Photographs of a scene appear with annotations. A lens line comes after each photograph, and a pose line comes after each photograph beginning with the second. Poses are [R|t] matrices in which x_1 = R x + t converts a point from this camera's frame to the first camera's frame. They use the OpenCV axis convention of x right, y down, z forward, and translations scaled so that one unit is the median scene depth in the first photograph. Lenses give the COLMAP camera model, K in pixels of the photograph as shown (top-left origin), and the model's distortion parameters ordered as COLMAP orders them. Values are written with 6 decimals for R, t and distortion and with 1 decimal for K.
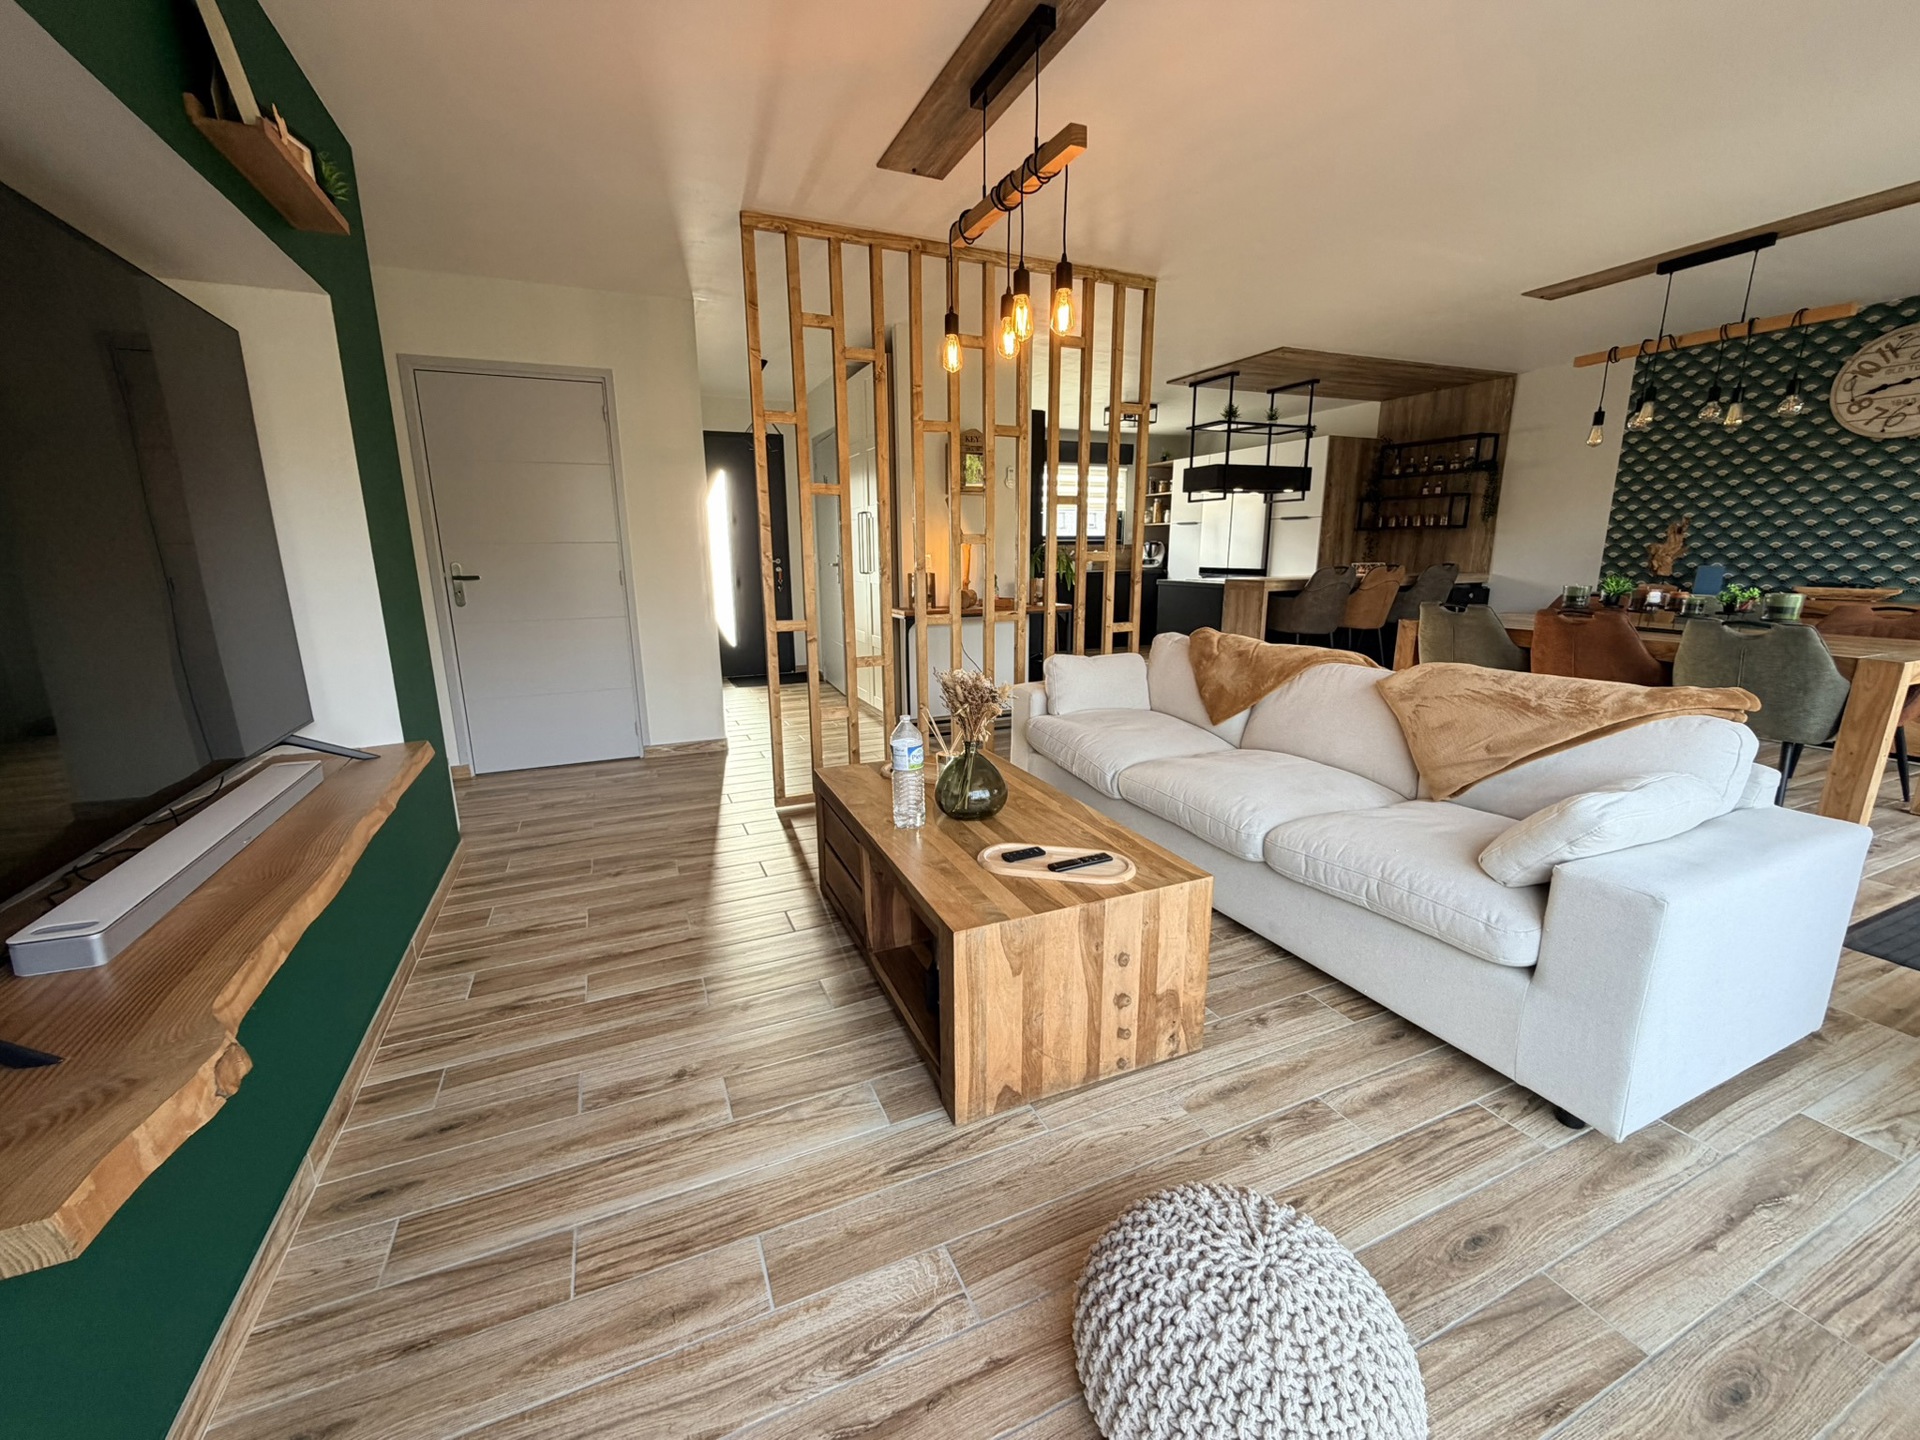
lens RADIAL K [[767.1, 0, 960.0], [0, 767.1, 720.0], [0, 0, 1]] dist [-0.000041, -0.000252]
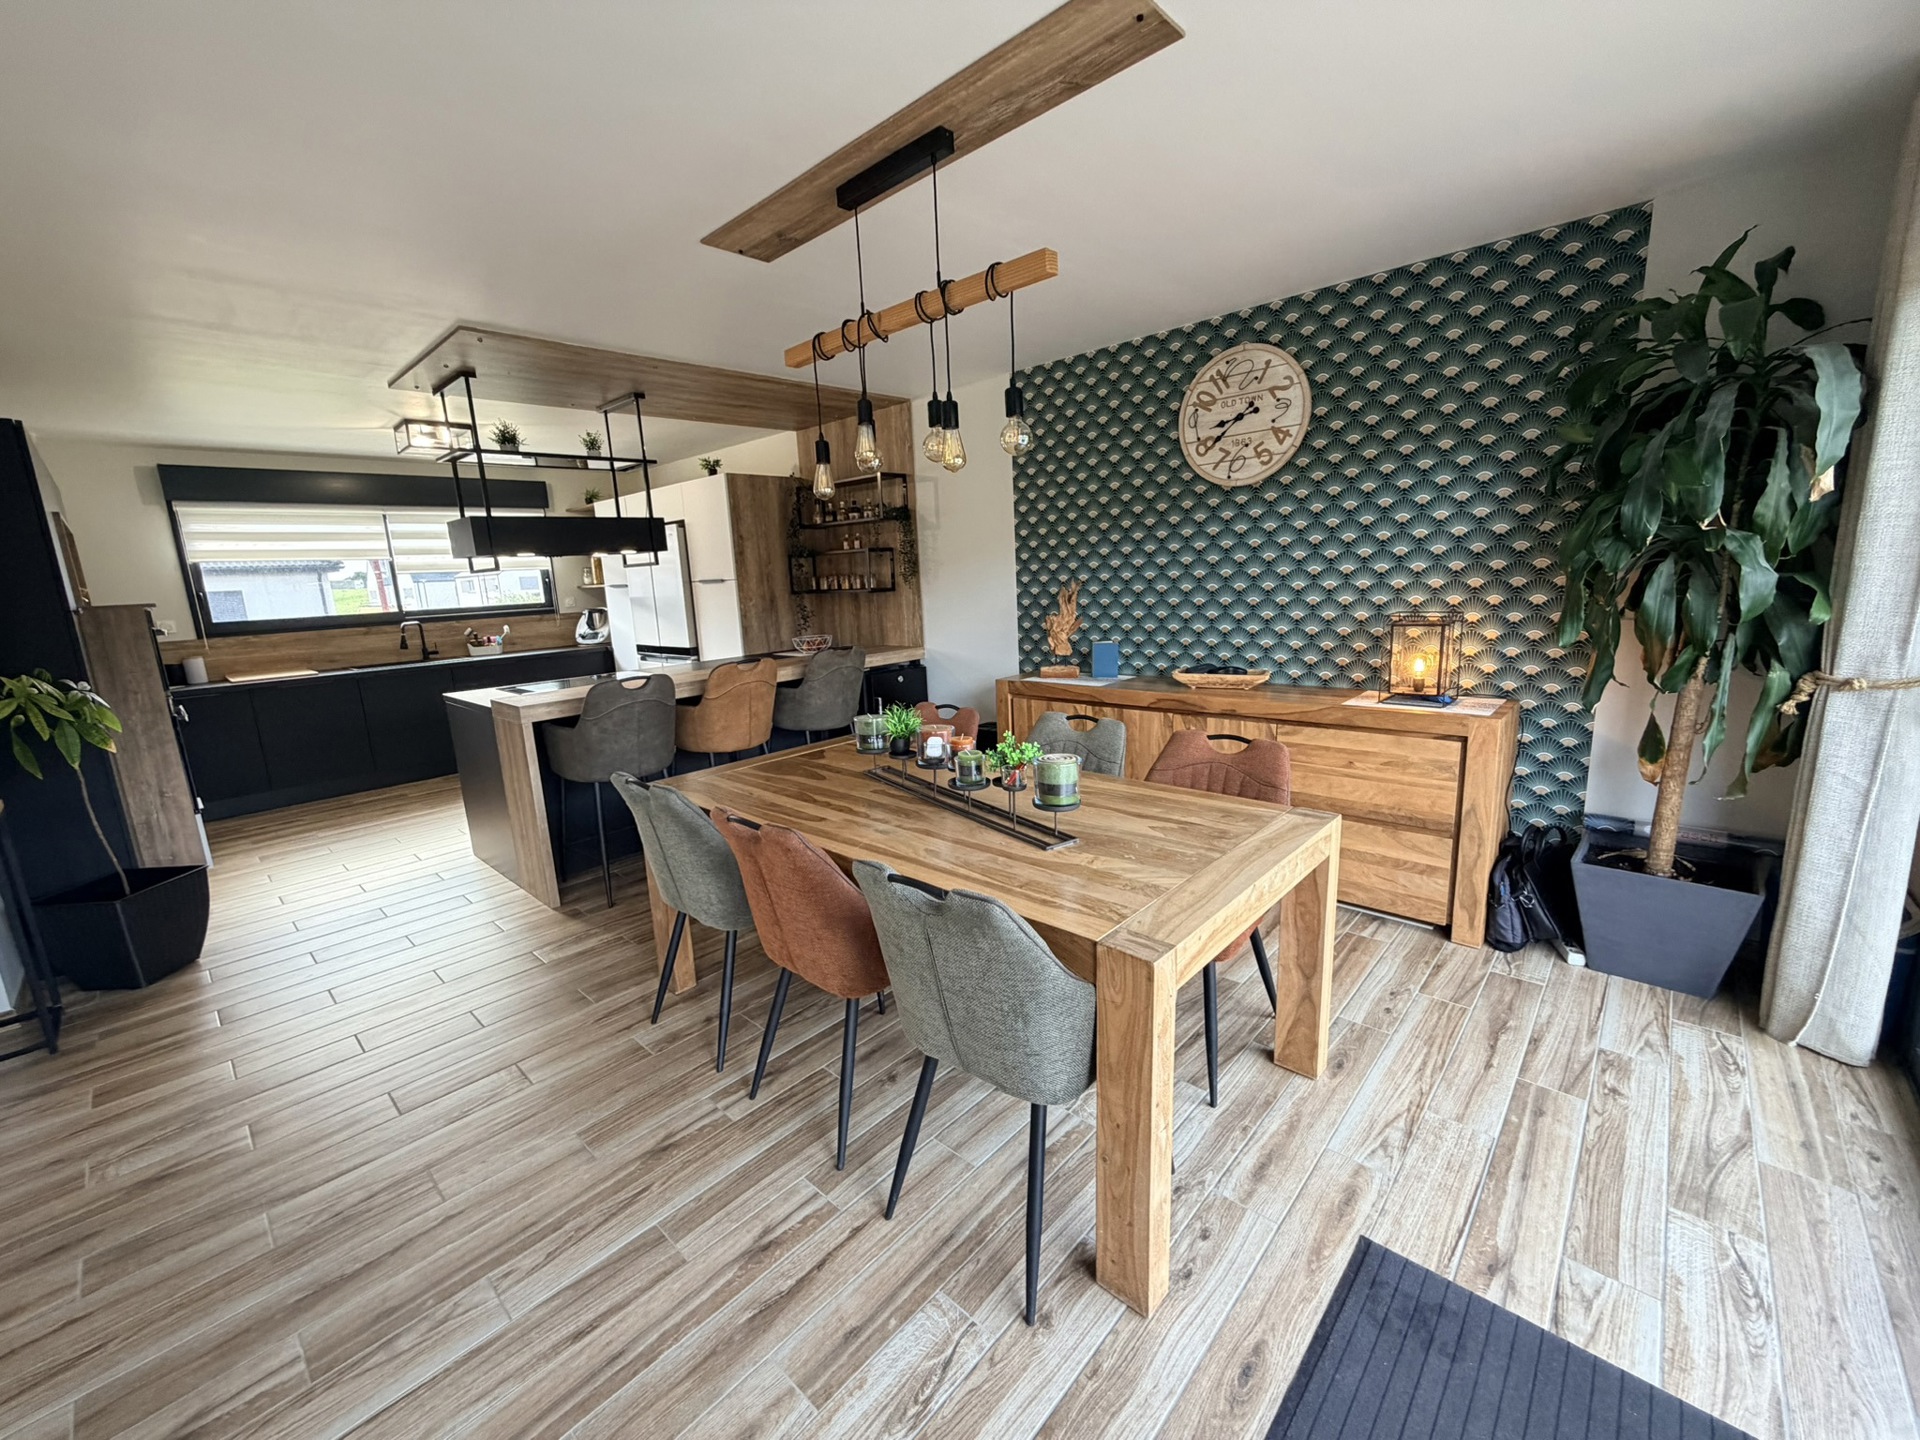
lens RADIAL K [[767.5, 0, 959.5], [0, 767.5, 717.9], [0, 0, 1]] dist [0.001124, 0.000299]
pose [[0.917022, -0.109302, 0.383567, 0.417993], [0.125484, 0.991944, -0.017336, -0.101949], [-0.378582, 0.064029, 0.923350, 0.260759]]
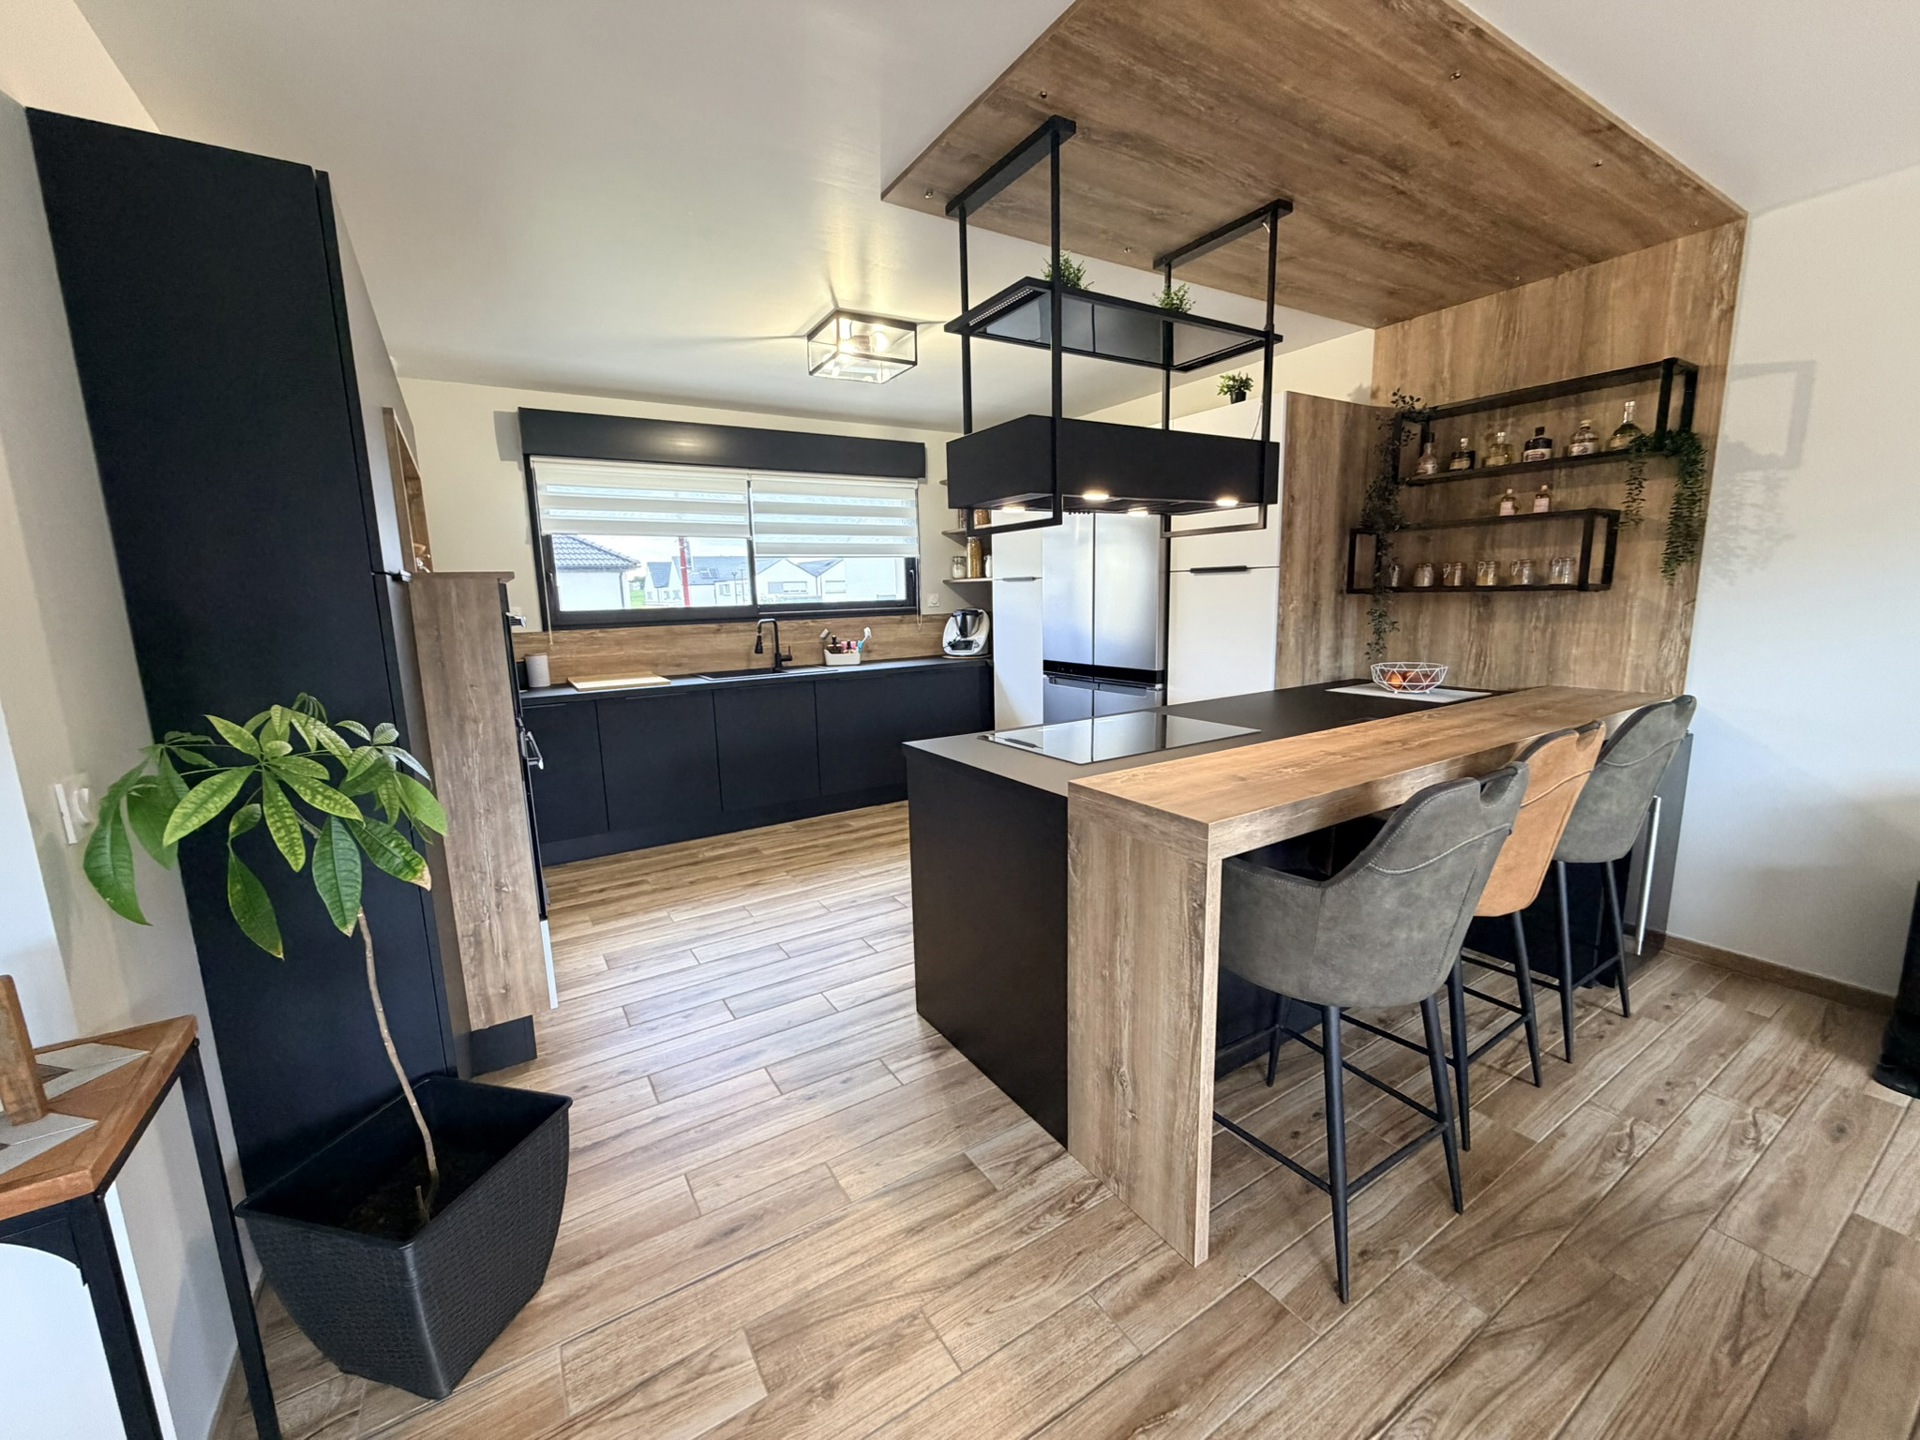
lens RADIAL K [[768.6, 0, 964.7], [0, 768.6, 720.8], [0, 0, 1]] dist [-0.000240, -0.000095]
pose [[0.988390, -0.041104, 0.146271, 0.241707], [0.049148, 0.997447, -0.051812, -0.178850], [-0.143768, 0.058399, 0.987887, 0.651949]]
